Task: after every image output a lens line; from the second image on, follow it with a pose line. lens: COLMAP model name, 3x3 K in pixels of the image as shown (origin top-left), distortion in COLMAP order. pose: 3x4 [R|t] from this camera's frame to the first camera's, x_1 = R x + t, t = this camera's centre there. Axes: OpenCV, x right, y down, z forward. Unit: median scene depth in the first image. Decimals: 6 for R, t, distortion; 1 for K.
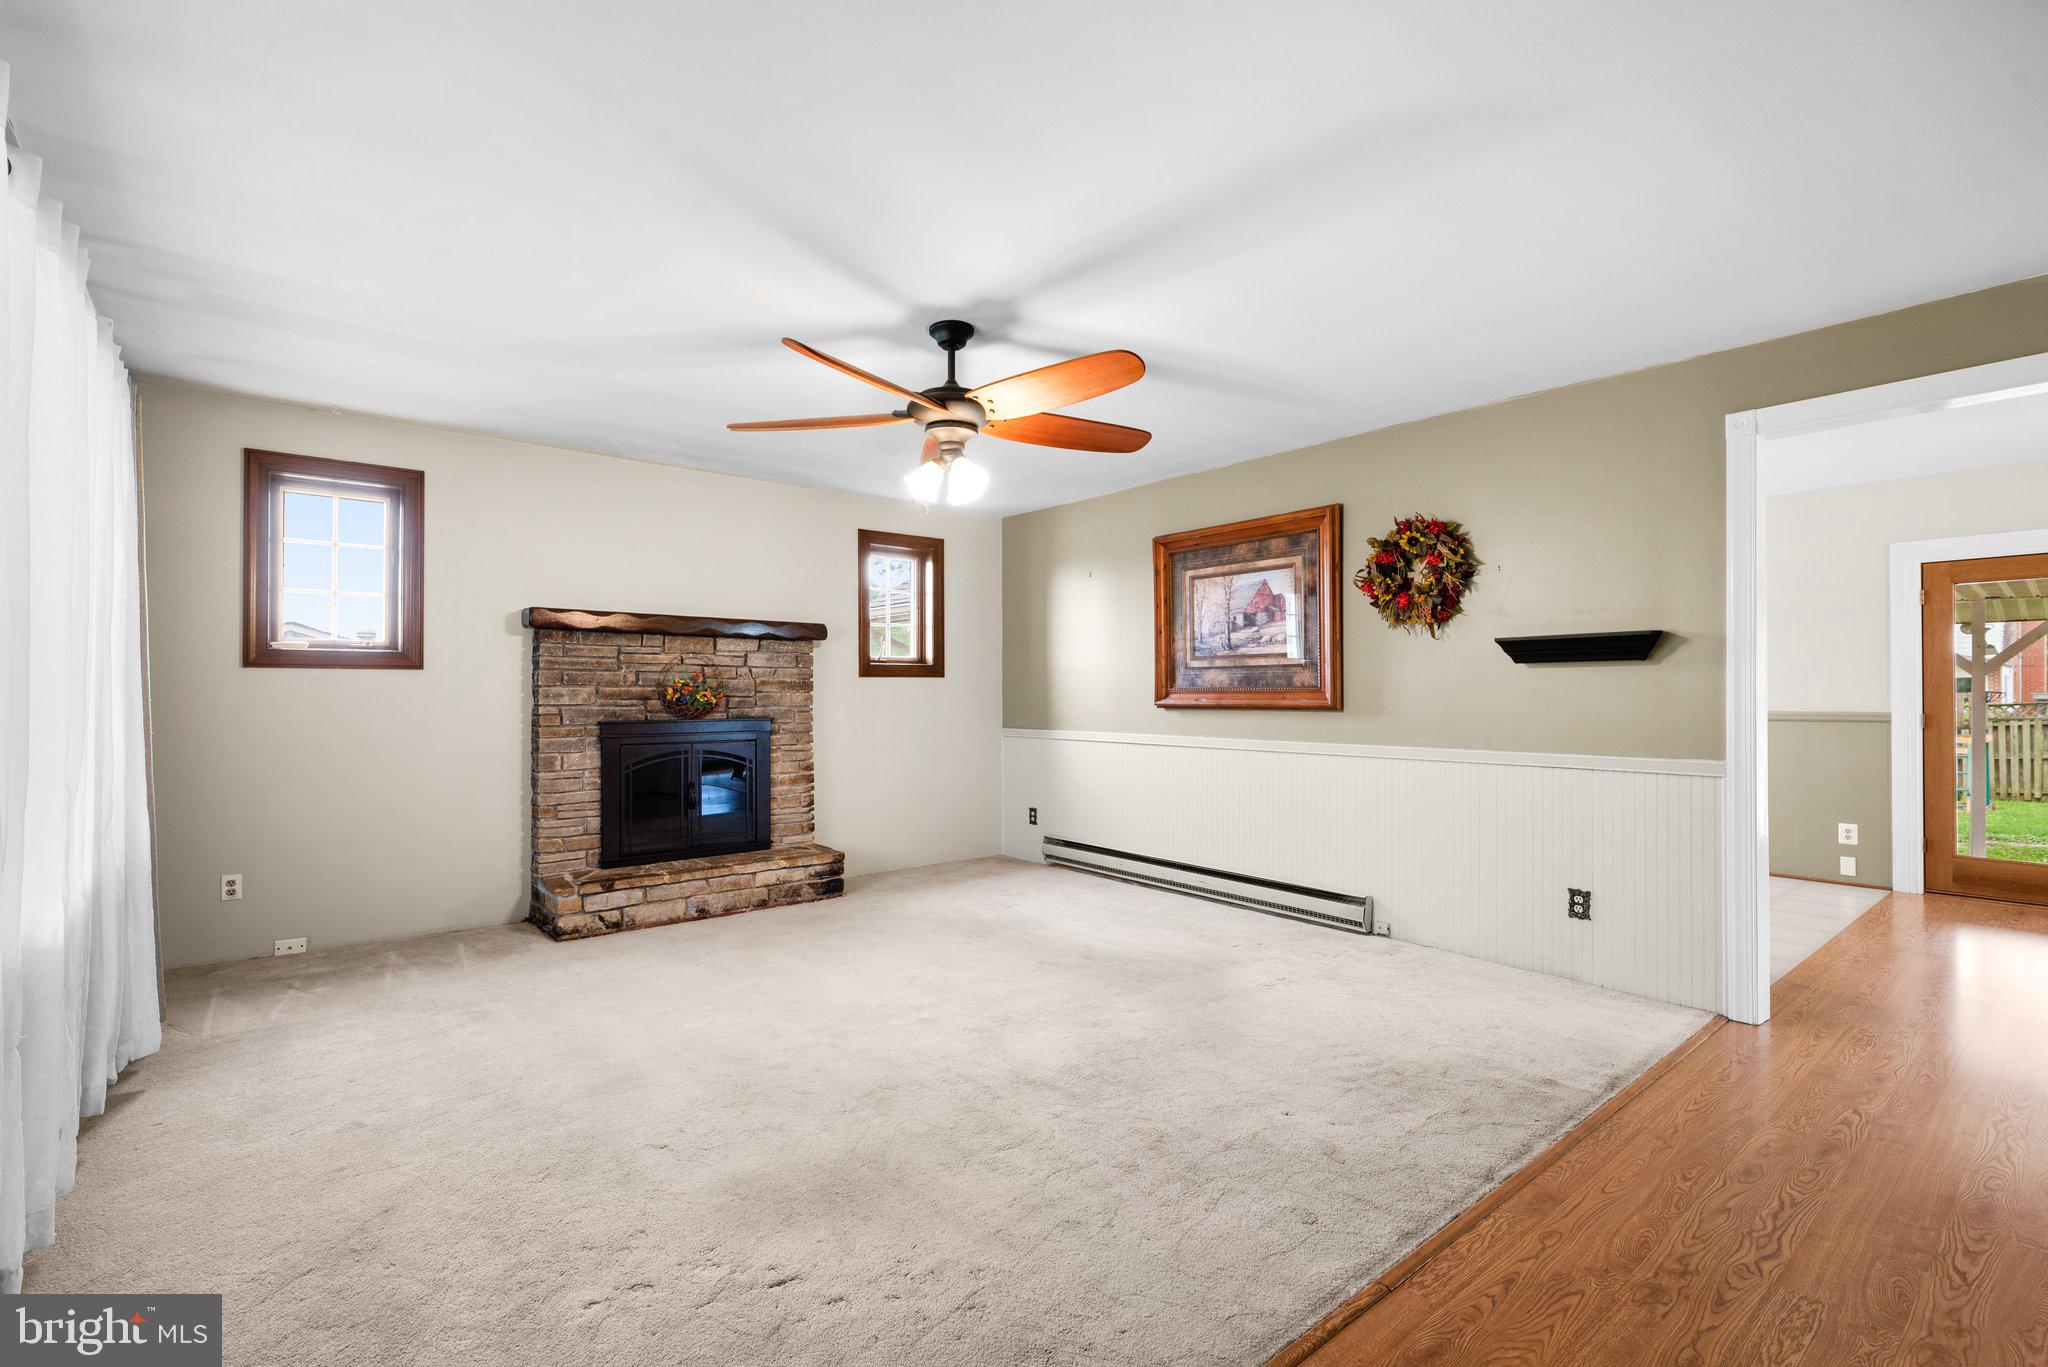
lens RADIAL K [[926.7, 0, 1026.5], [0, 926.7, 684.8], [0, 0, 1]] dist [-0.001018, -0.001807]
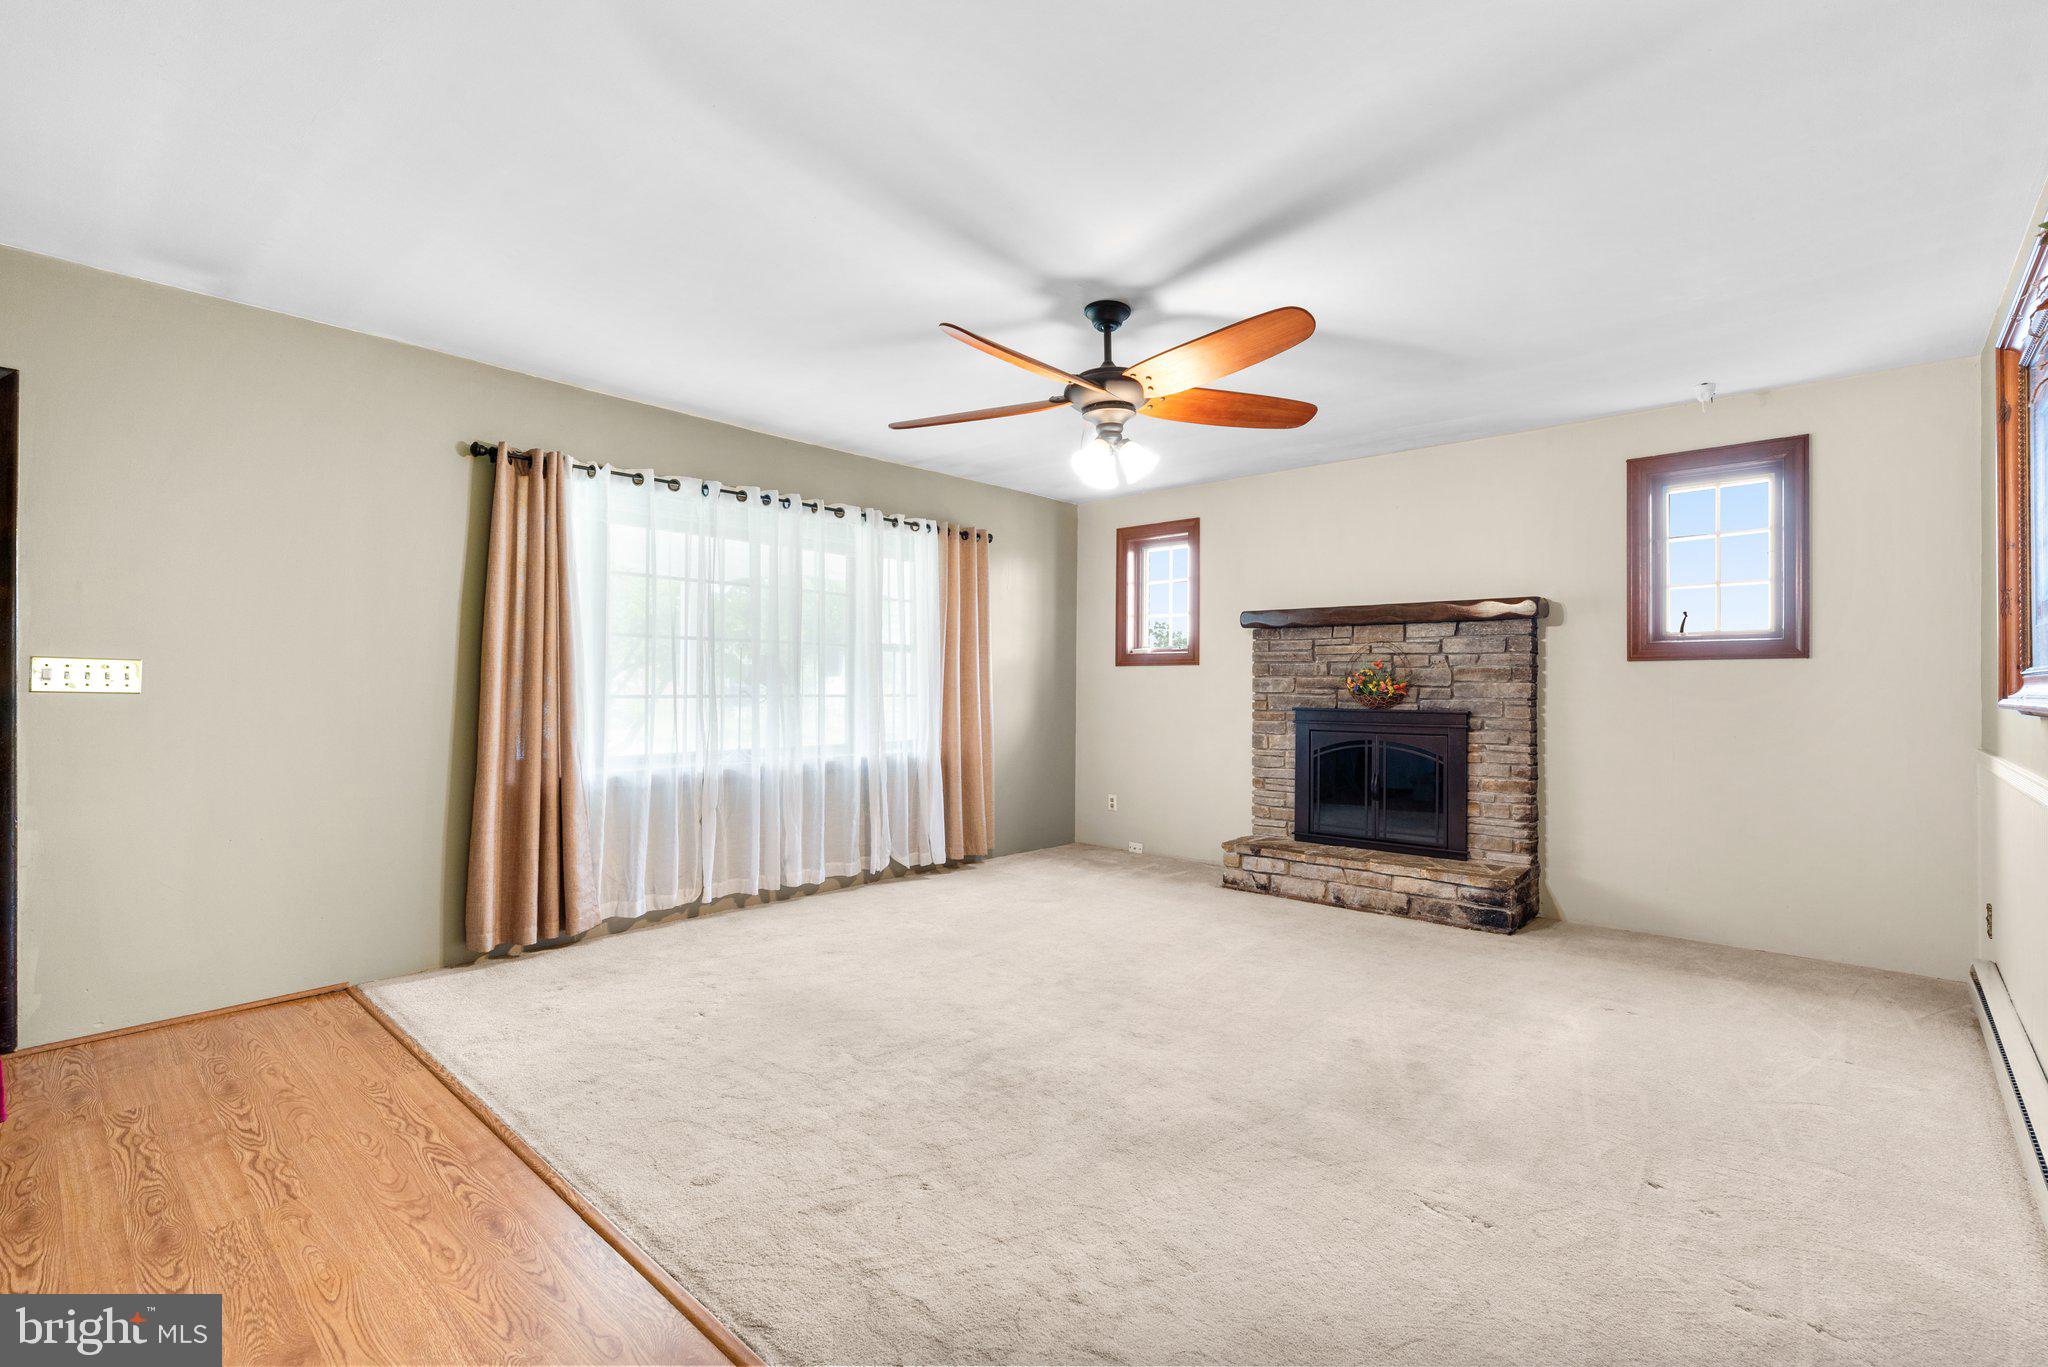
lens RADIAL K [[926.7, 0, 1024.8], [0, 926.7, 691.4], [0, 0, 1]] dist [-0.001018, -0.001807]
pose [[0.134339, 0.009621, -0.990889, 0.572432], [0.005777, 0.999928, 0.010492, 0.005843], [0.990919, -0.007134, 0.134274, 0.504379]]
